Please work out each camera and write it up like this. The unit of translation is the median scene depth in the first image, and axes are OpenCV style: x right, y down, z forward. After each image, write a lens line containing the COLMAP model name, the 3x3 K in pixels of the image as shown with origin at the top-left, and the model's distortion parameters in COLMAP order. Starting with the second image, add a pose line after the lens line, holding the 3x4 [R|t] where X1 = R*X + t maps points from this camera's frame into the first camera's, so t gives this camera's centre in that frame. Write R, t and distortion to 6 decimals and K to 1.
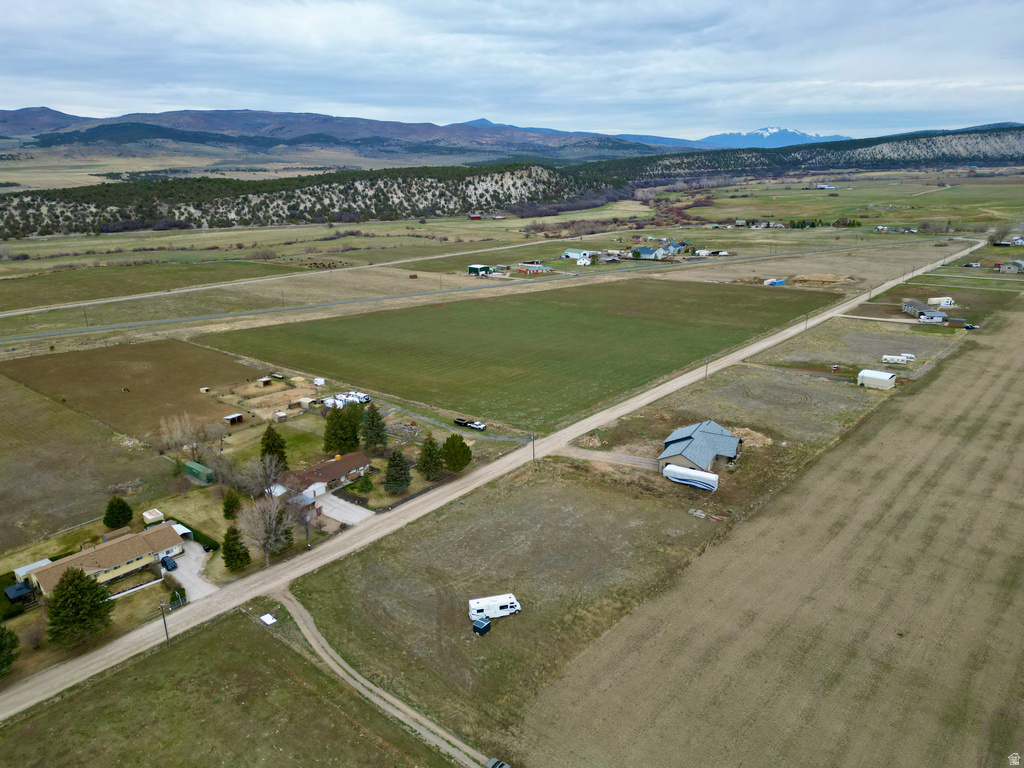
lens RADIAL K [[708.5, 0, 512.0], [0, 708.5, 384.0], [0, 0, 1]] dist [0.110255, -0.114105]
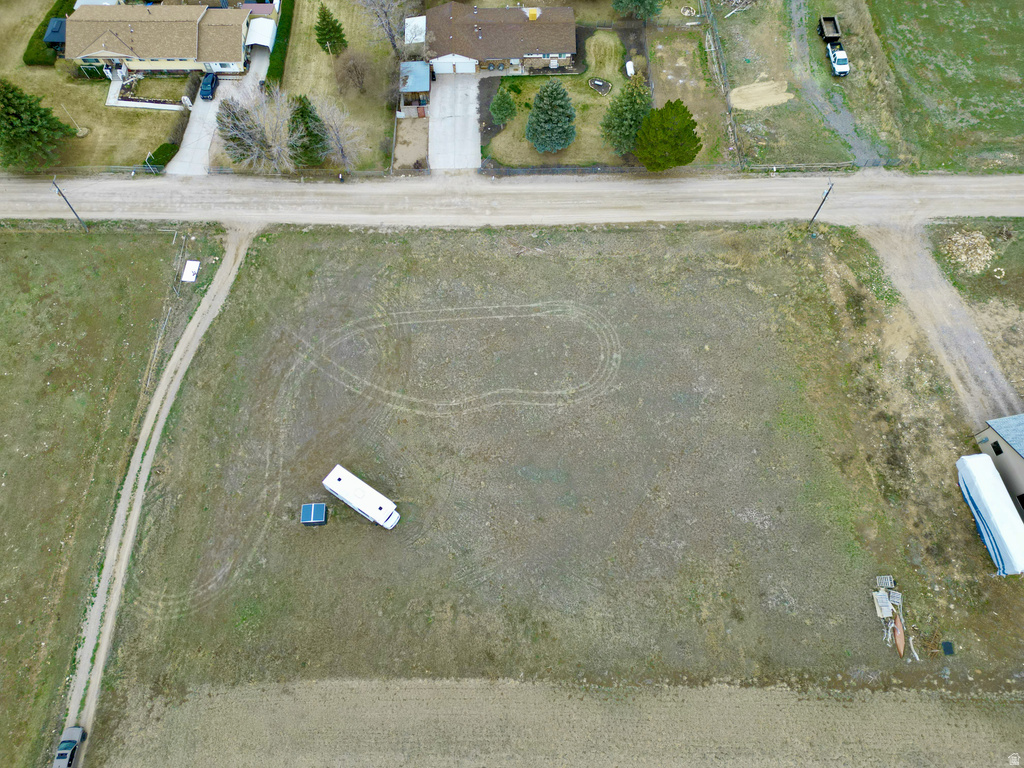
lens RADIAL K [[708.5, 0, 512.0], [0, 708.5, 384.0], [0, 0, 1]] dist [0.110255, -0.114105]
pose [[0.662118, 0.687681, -0.297817, 0.138785], [-0.233425, 0.566890, 0.790031, -0.208454], [0.712118, -0.453576, 0.535870, 0.616830]]
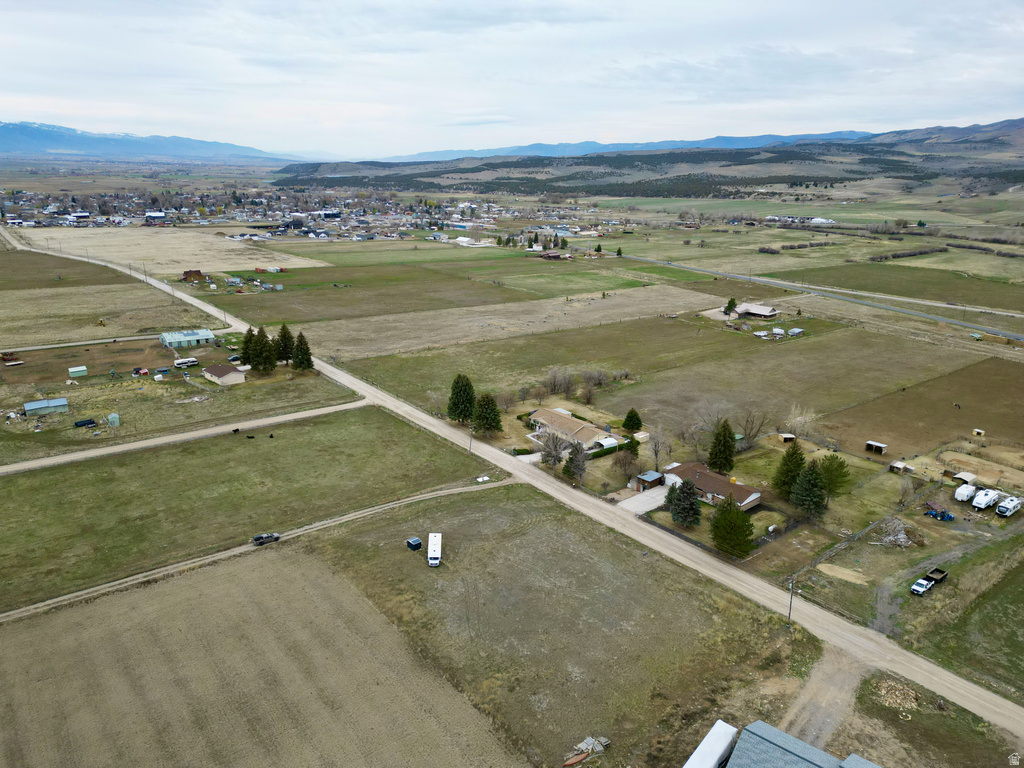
lens RADIAL K [[708.5, 0, 512.0], [0, 708.5, 384.0], [0, 0, 1]] dist [0.110255, -0.114105]
pose [[-0.165817, 0.304348, -0.938018, 0.734339], [-0.301697, 0.889923, 0.342076, -0.276119], [0.938874, 0.339719, -0.055744, 0.838044]]
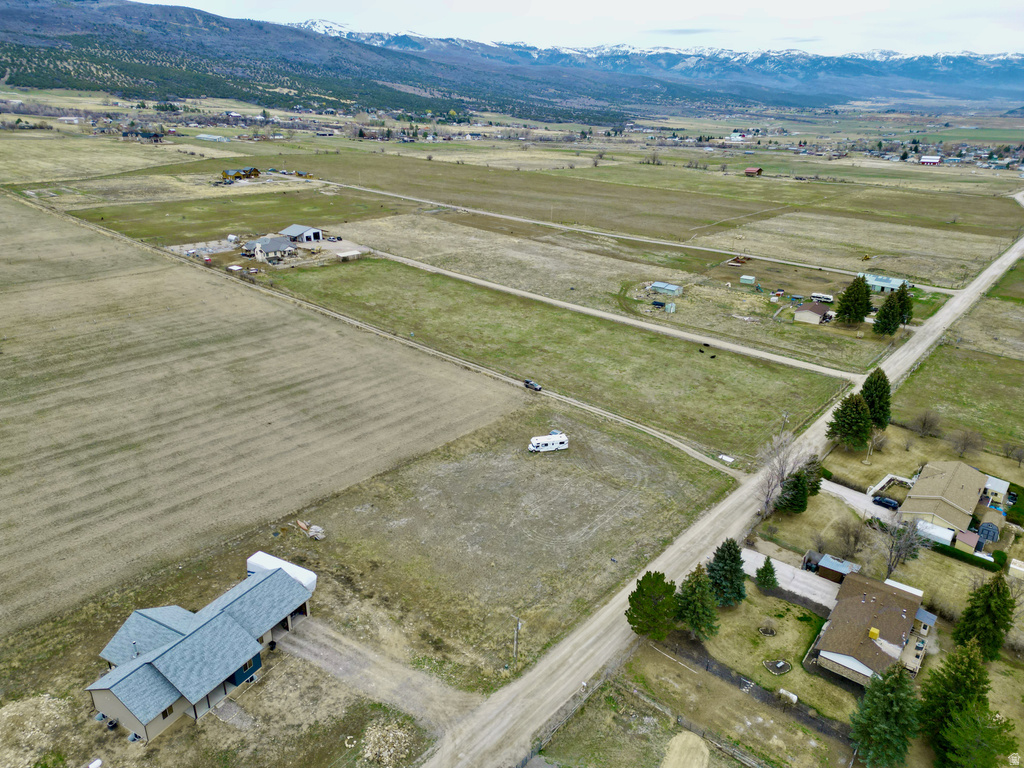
lens RADIAL K [[708.5, 0, 512.0], [0, 708.5, 384.0], [0, 0, 1]] dist [0.110255, -0.114105]
pose [[-0.999837, 0.010464, -0.014687, 0.045798], [-0.001118, 0.776872, 0.629657, -0.449739], [0.017999, 0.629571, -0.776734, 1.484328]]
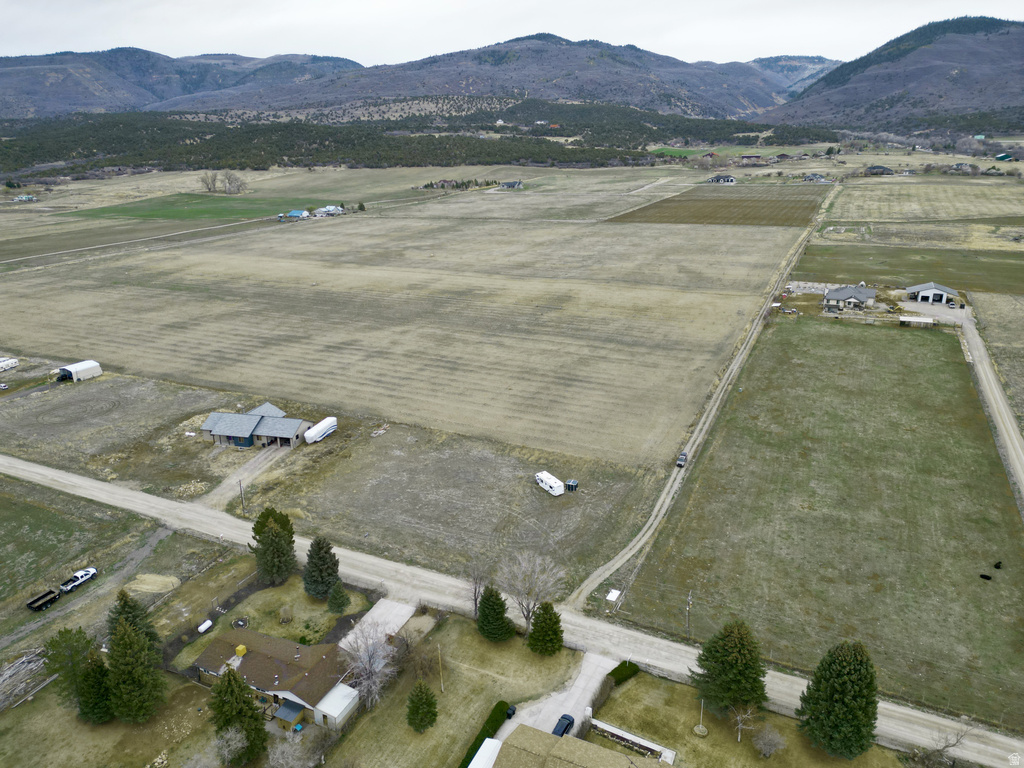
lens RADIAL K [[708.5, 0, 512.0], [0, 708.5, 384.0], [0, 0, 1]] dist [0.110255, -0.114105]
pose [[-0.276736, -0.286308, 0.917303, -0.885538], [0.300756, 0.880819, 0.365655, -0.267509], [-0.912668, 0.377075, -0.157646, 0.921263]]
